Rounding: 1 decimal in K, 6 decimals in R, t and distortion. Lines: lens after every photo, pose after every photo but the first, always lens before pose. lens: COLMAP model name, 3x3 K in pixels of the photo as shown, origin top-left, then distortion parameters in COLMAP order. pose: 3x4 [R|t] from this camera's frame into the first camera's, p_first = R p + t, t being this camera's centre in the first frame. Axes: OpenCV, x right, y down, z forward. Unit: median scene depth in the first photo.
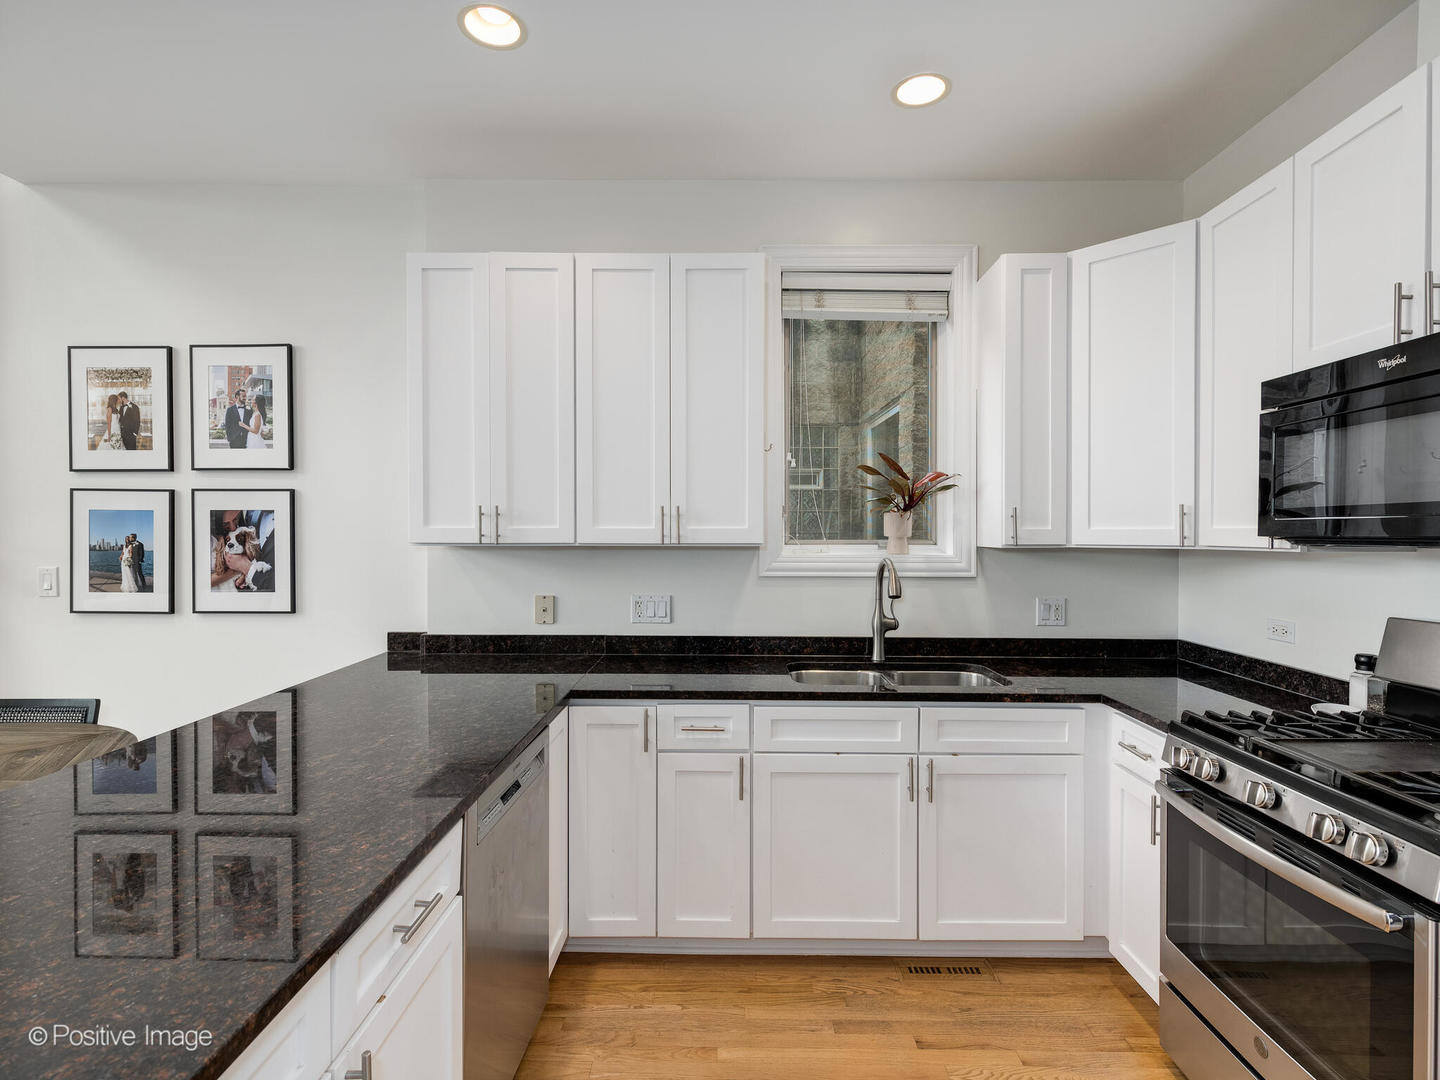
lens RADIAL K [[717.4, 0, 716.5], [0, 717.4, 539.3], [0, 0, 1]] dist [0.004761, 0.000339]
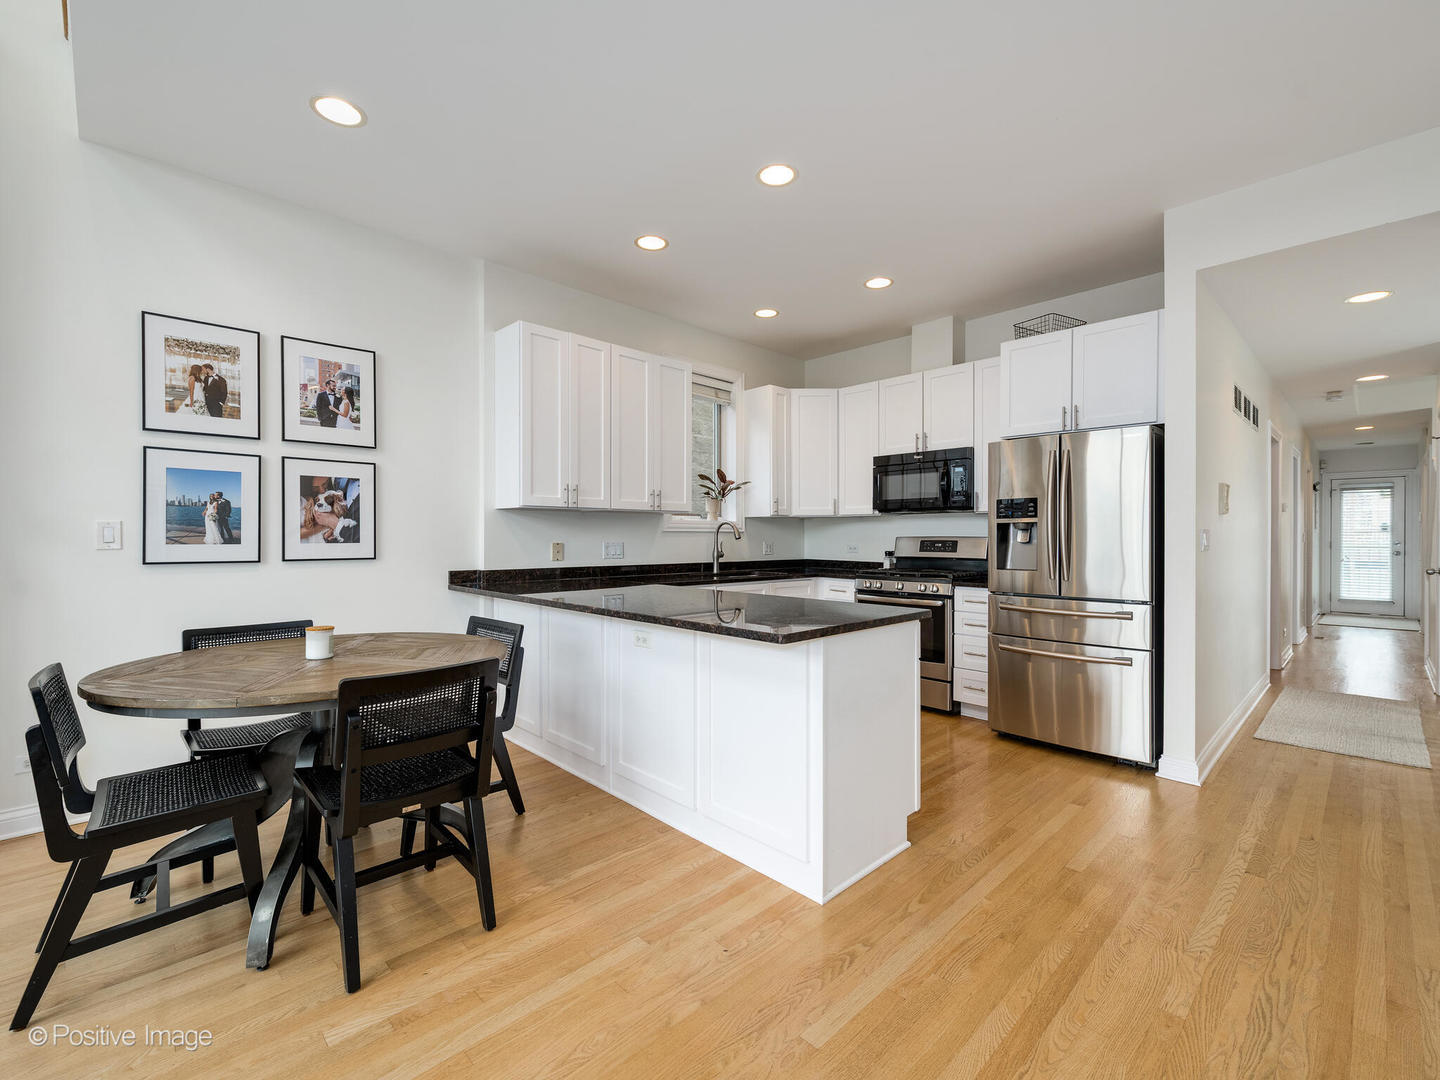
lens RADIAL K [[638.9, 0, 713.8], [0, 638.9, 534.3], [0, 0, 1]] dist [0.001530, -0.000103]
pose [[0.715620, 0.001653, 0.698488, -0.958601], [0.007161, 0.999927, -0.009704, 0.073706], [-0.698453, 0.011946, 0.715556, -0.249729]]
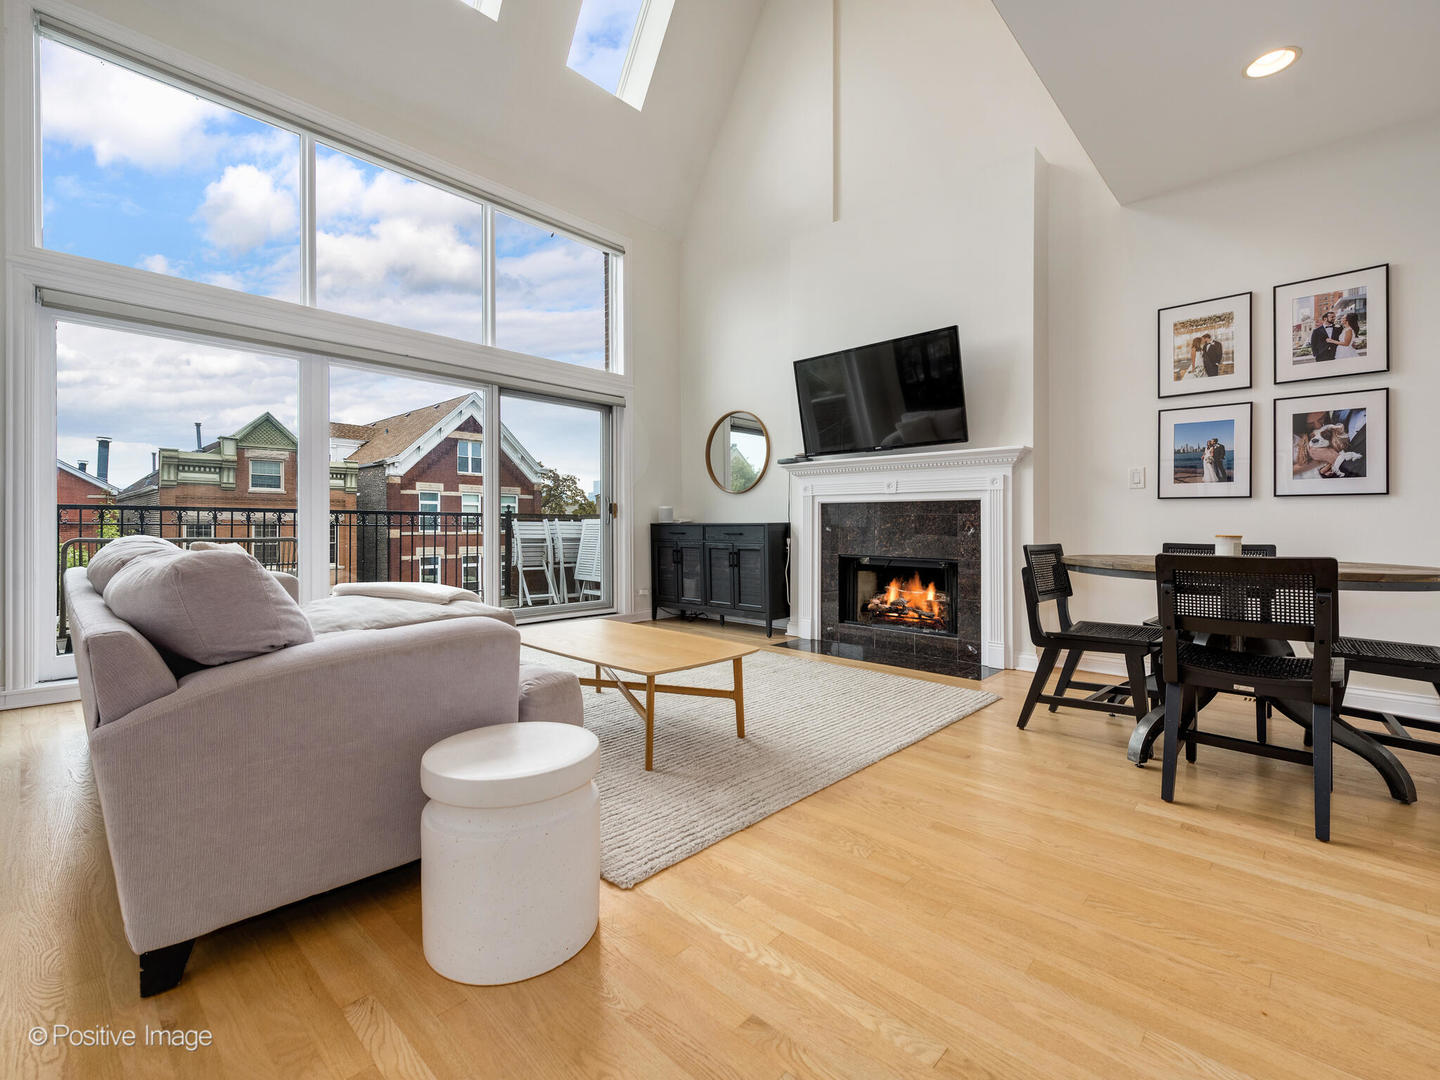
lens RADIAL K [[637.3, 0, 727.1], [0, 637.3, 525.8], [0, 0, 1]] dist [0.003019, 0.000239]
pose [[0.740787, 0.003530, -0.671731, -0.687539], [-0.010252, 0.999929, -0.006050, 0.171288], [0.671662, 0.011368, 0.740770, -0.485494]]
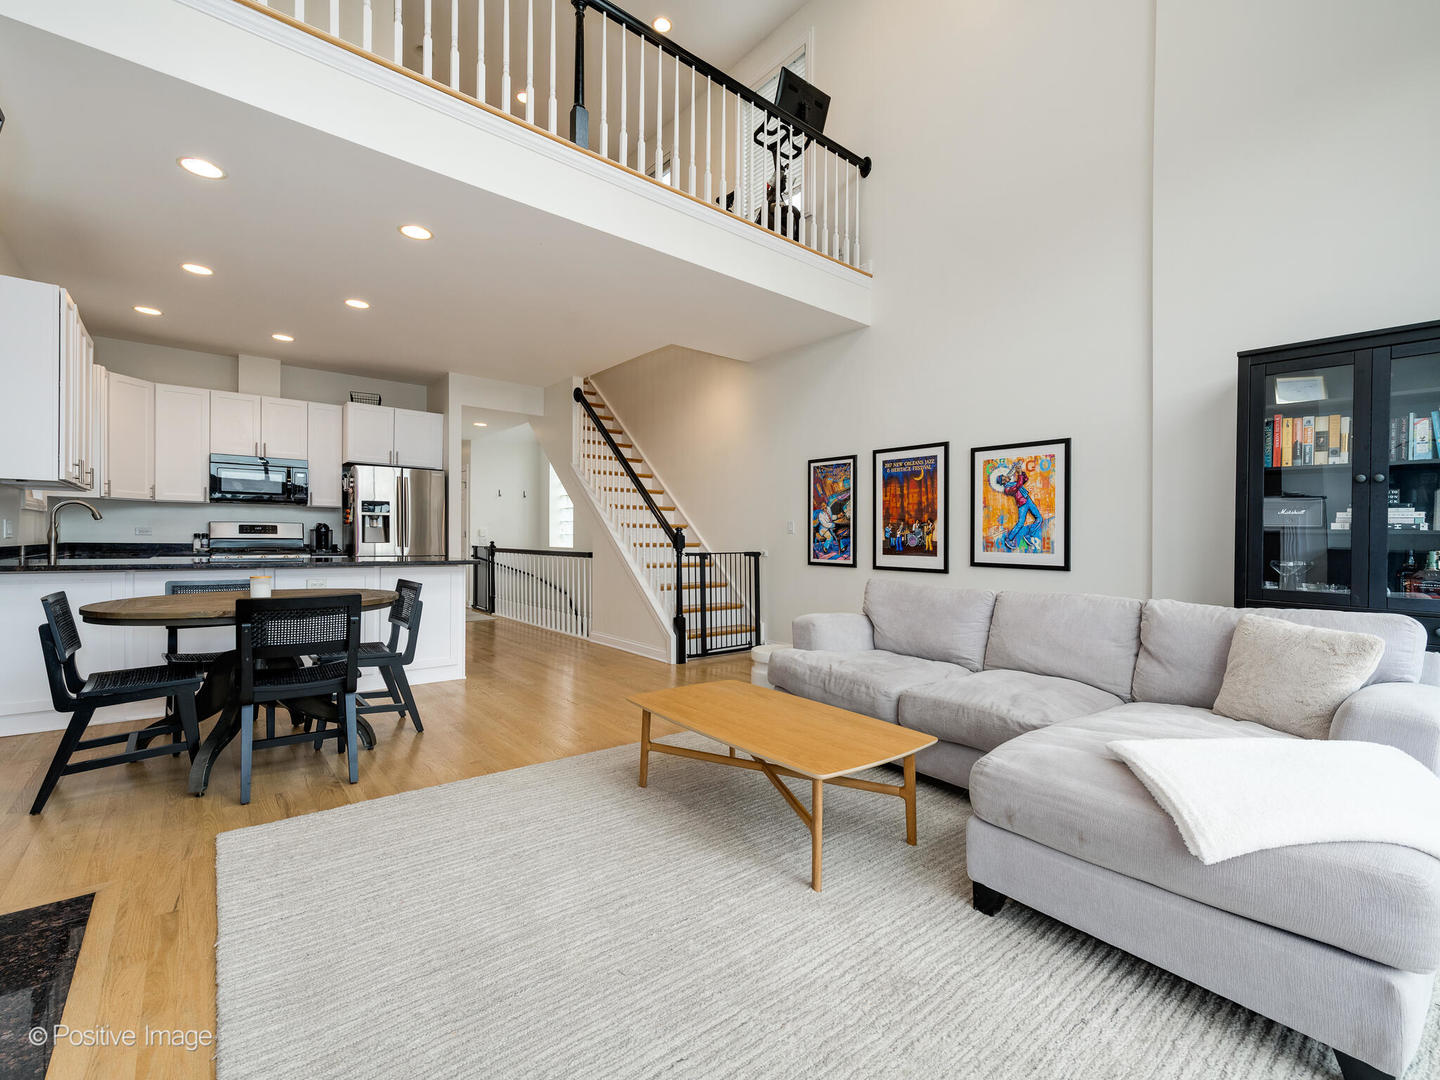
lens RADIAL K [[644.2, 0, 734.5], [0, 644.2, 535.8], [0, 0, 1]] dist [0.003335, 0.000216]
pose [[-0.652844, -0.005782, 0.757471, -2.071204], [-0.003683, 0.999983, 0.004459, 0.098058], [-0.757484, 0.000121, -0.652854, 0.710741]]
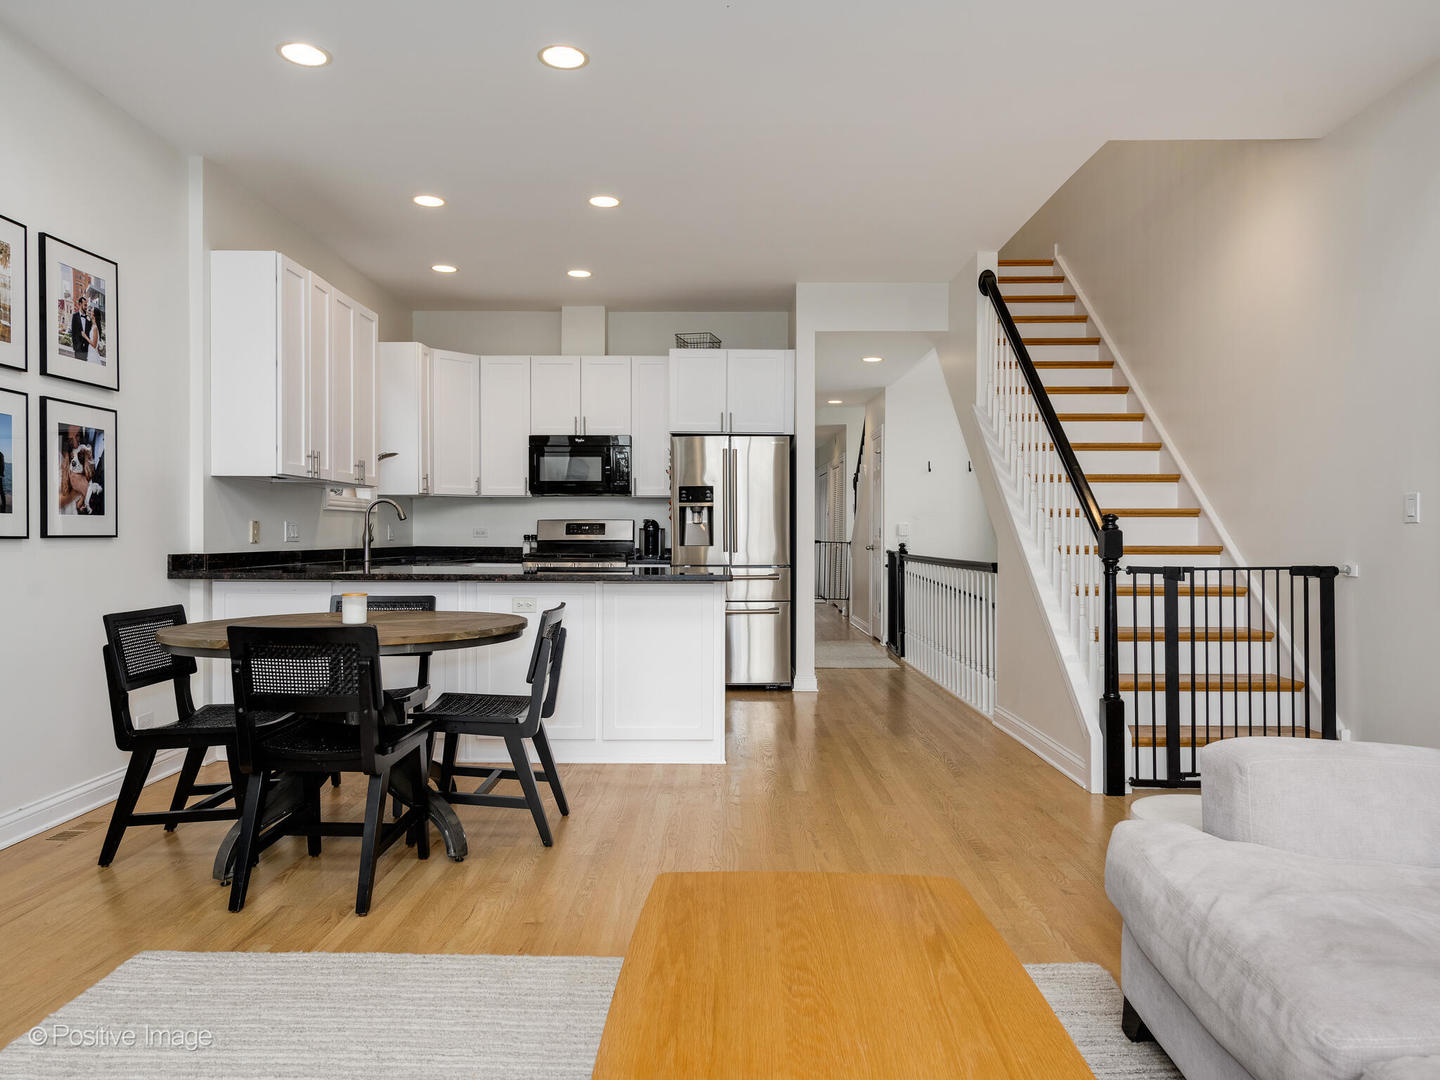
lens RADIAL K [[977.4, 0, 715.0], [0, 977.4, 537.6], [0, 0, 1]] dist [-0.000349, -0.001441]
pose [[-0.004272, -0.005722, 0.999975, -1.930016], [0.008716, 0.999945, 0.005759, 0.102895], [-0.999953, 0.008740, -0.004222, 0.189245]]
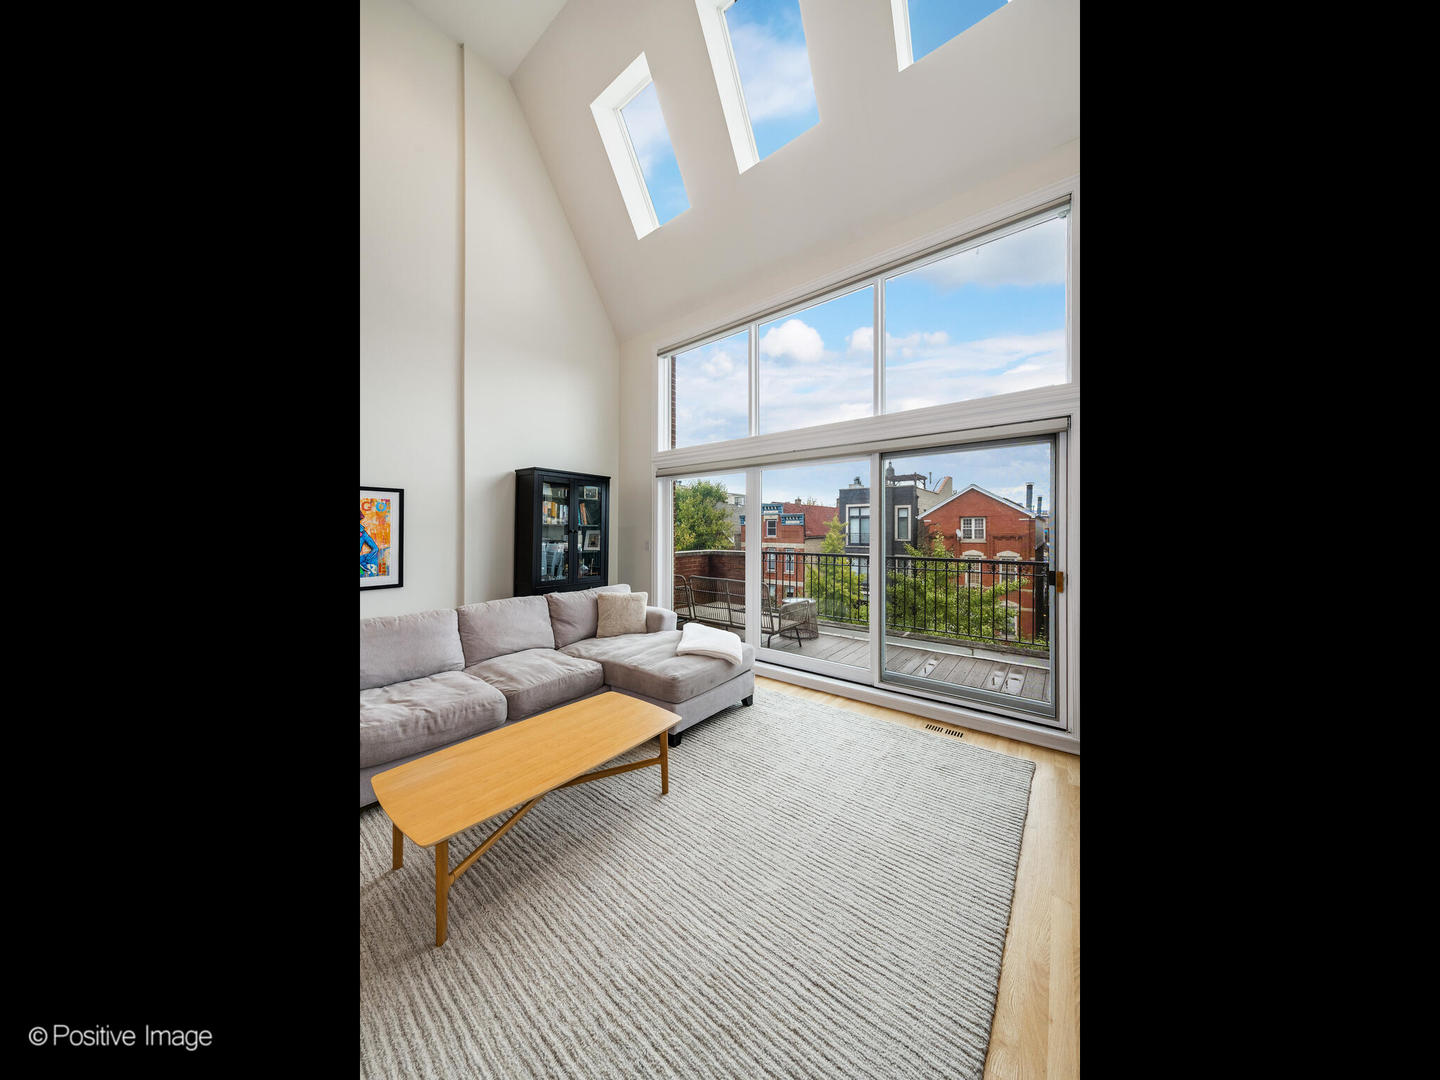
lens RADIAL K [[428.3, 0, 721.2], [0, 428.3, 522.2], [0, 0, 1]] dist [0.008109, -0.000036]
pose [[-0.609067, -0.011868, -0.793030, -1.083415], [-0.005272, 0.999927, -0.010916, 0.000680], [0.793101, -0.002467, -0.609085, 0.747885]]
